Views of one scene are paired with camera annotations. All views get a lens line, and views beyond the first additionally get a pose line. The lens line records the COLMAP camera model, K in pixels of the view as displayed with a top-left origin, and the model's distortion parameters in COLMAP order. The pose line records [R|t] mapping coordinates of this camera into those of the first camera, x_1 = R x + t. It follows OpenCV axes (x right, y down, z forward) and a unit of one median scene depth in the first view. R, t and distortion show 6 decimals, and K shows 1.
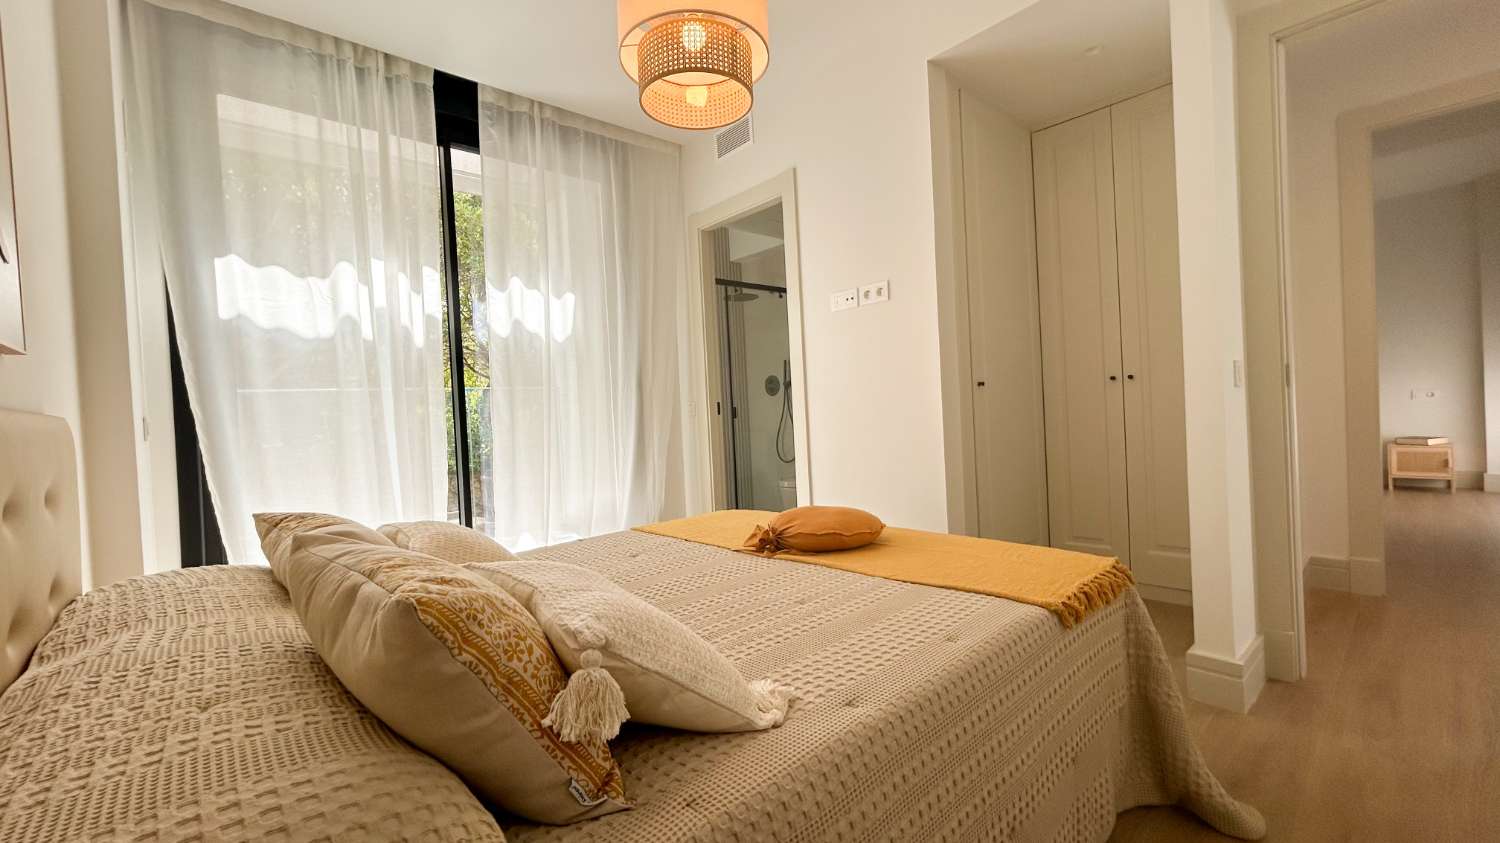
lens RADIAL K [[604.4, 0, 750.0], [0, 604.4, 421.5], [0, 0, 1]] dist [-0.000064, 0.000056]
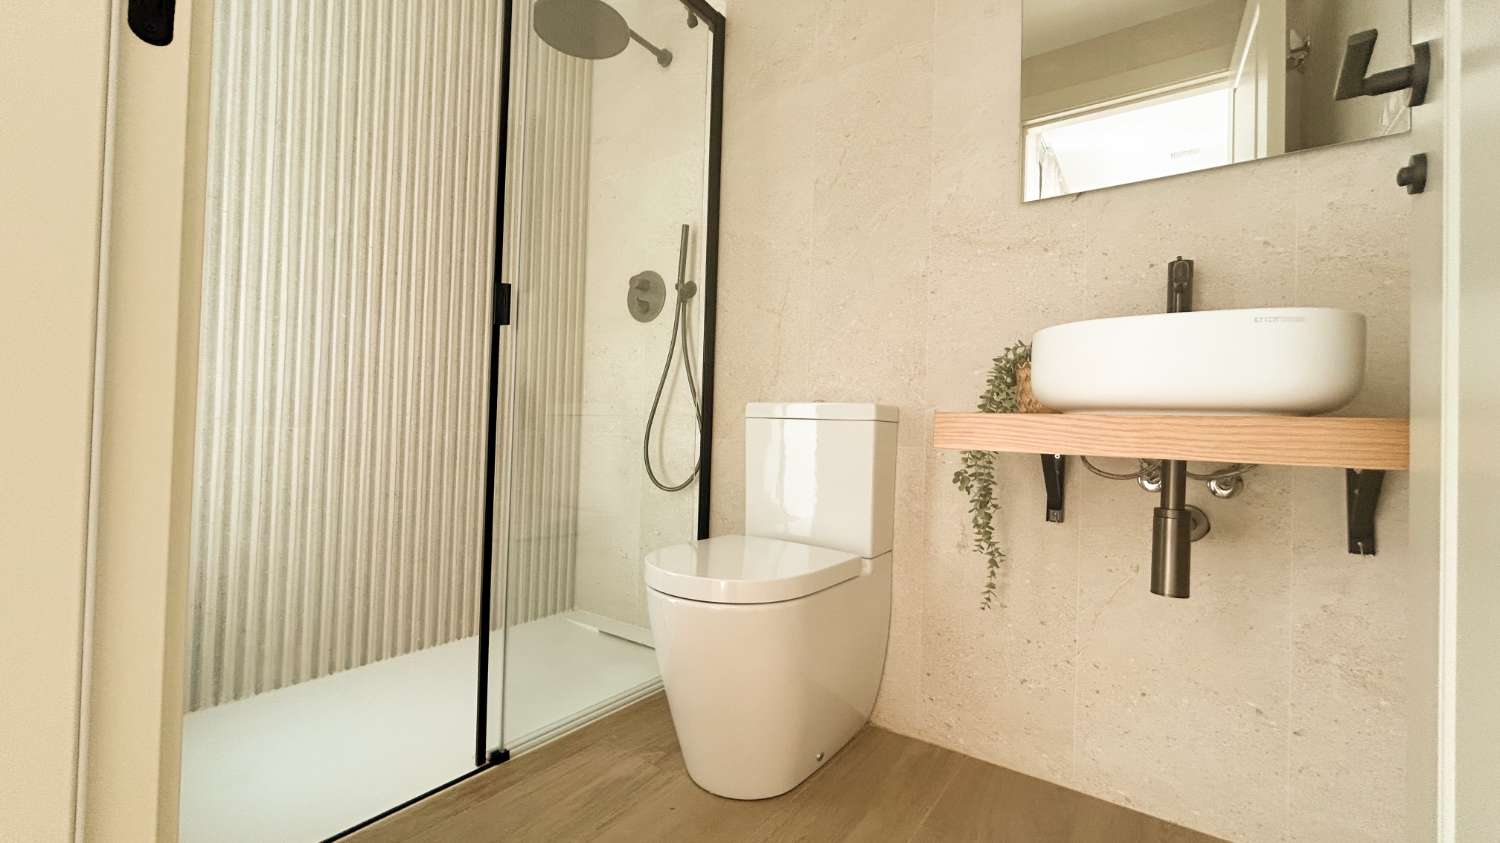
lens RADIAL K [[604.4, 0, 750.0], [0, 604.4, 421.5], [0, 0, 1]] dist [-0.000064, 0.000056]
pose [[0.972200, 0.083919, 0.218597, 0.038921], [-0.076011, 0.996120, -0.044354, 0.059625], [-0.221471, 0.026505, 0.974807, 0.997953]]
